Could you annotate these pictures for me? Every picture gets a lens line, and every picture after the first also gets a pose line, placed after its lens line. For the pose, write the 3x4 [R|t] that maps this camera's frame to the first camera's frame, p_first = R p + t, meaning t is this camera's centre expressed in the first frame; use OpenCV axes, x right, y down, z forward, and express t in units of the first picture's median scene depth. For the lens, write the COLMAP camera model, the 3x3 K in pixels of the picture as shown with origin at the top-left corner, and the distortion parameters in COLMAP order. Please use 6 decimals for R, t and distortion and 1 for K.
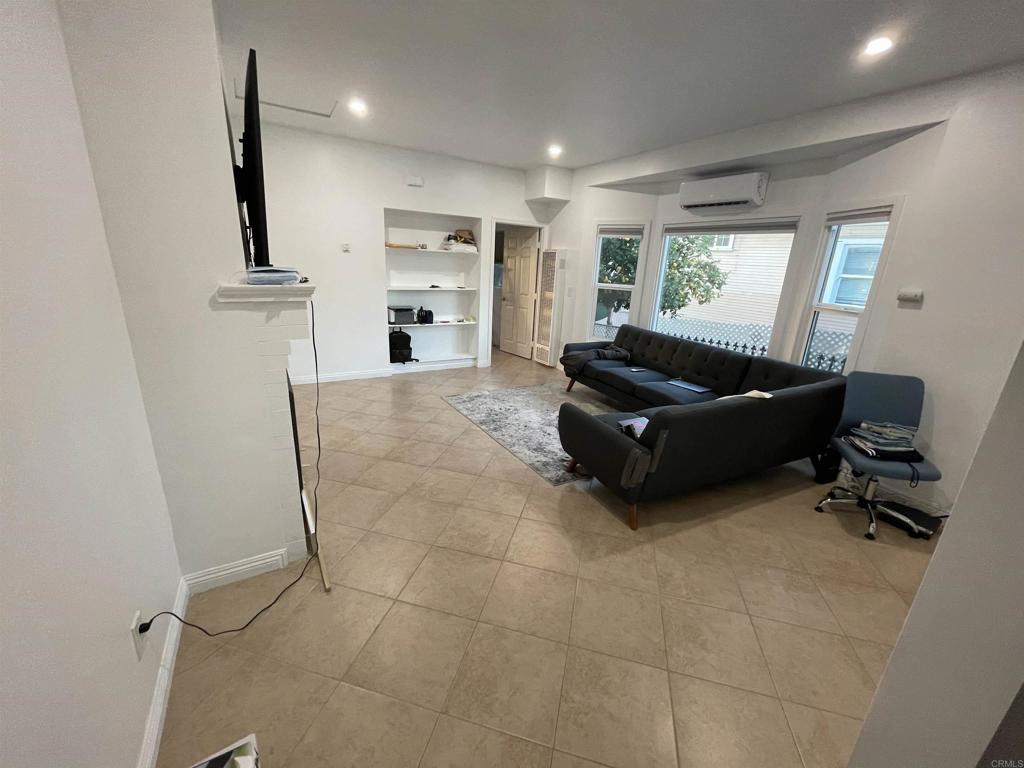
lens RADIAL K [[411.0, 0, 511.8], [0, 411.0, 381.8], [0, 0, 1]] dist [-0.005898, 0.000482]
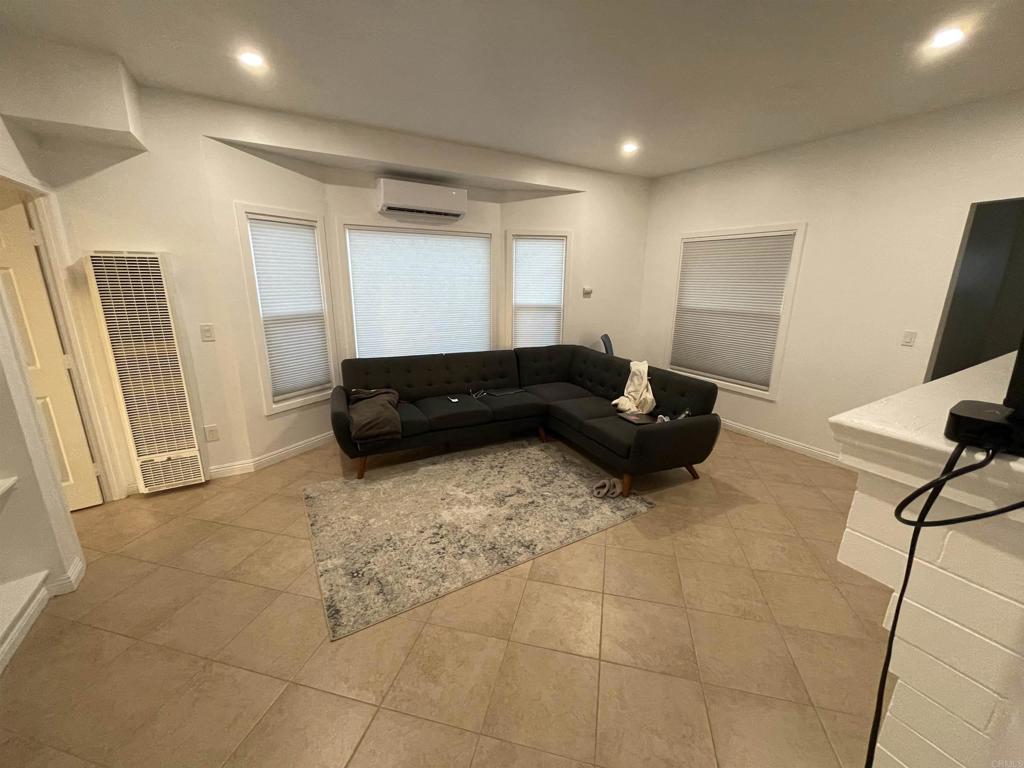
lens RADIAL K [[411.0, 0, 513.1], [0, 411.0, 383.5], [0, 0, 1]] dist [-0.005898, 0.000482]
pose [[-0.006010, -0.297158, 0.954809, -0.512616], [0.271869, 0.918376, 0.287530, -0.274106], [-0.962316, 0.261311, 0.075269, 0.802136]]
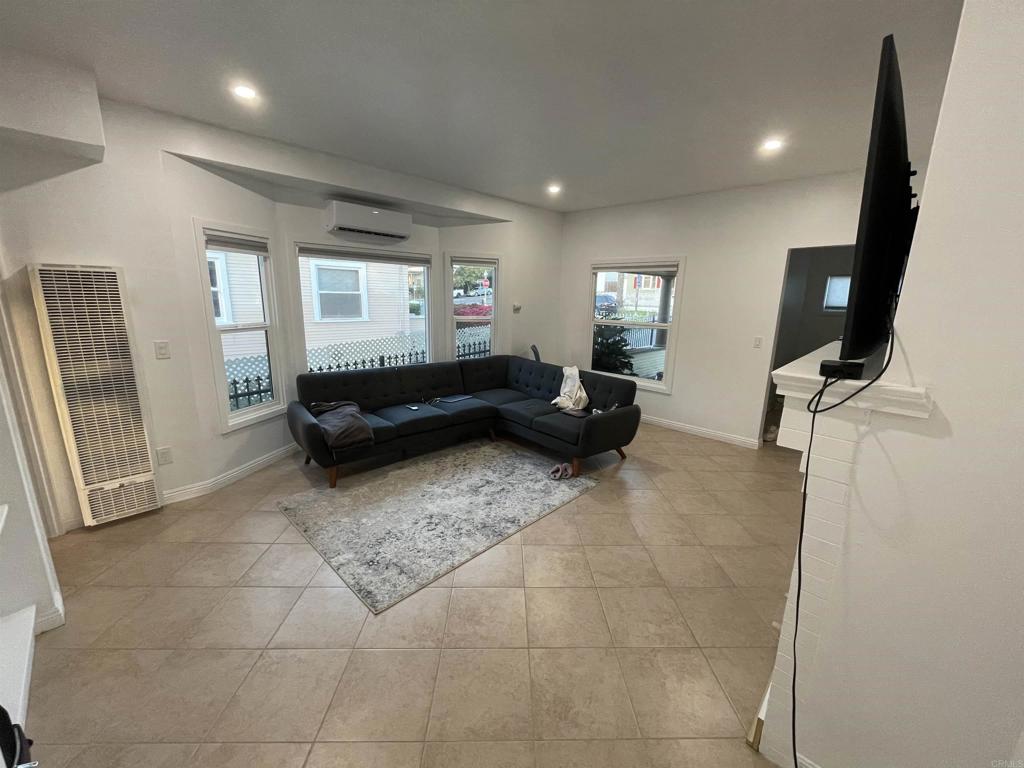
lens RADIAL K [[411.0, 0, 513.1], [0, 411.0, 383.4], [0, 0, 1]] dist [-0.005898, 0.000482]
pose [[-0.264194, -0.257277, 0.929521, -0.606265], [0.237970, 0.916579, 0.321331, -0.323579], [-0.934651, 0.306092, -0.180931, 0.936624]]
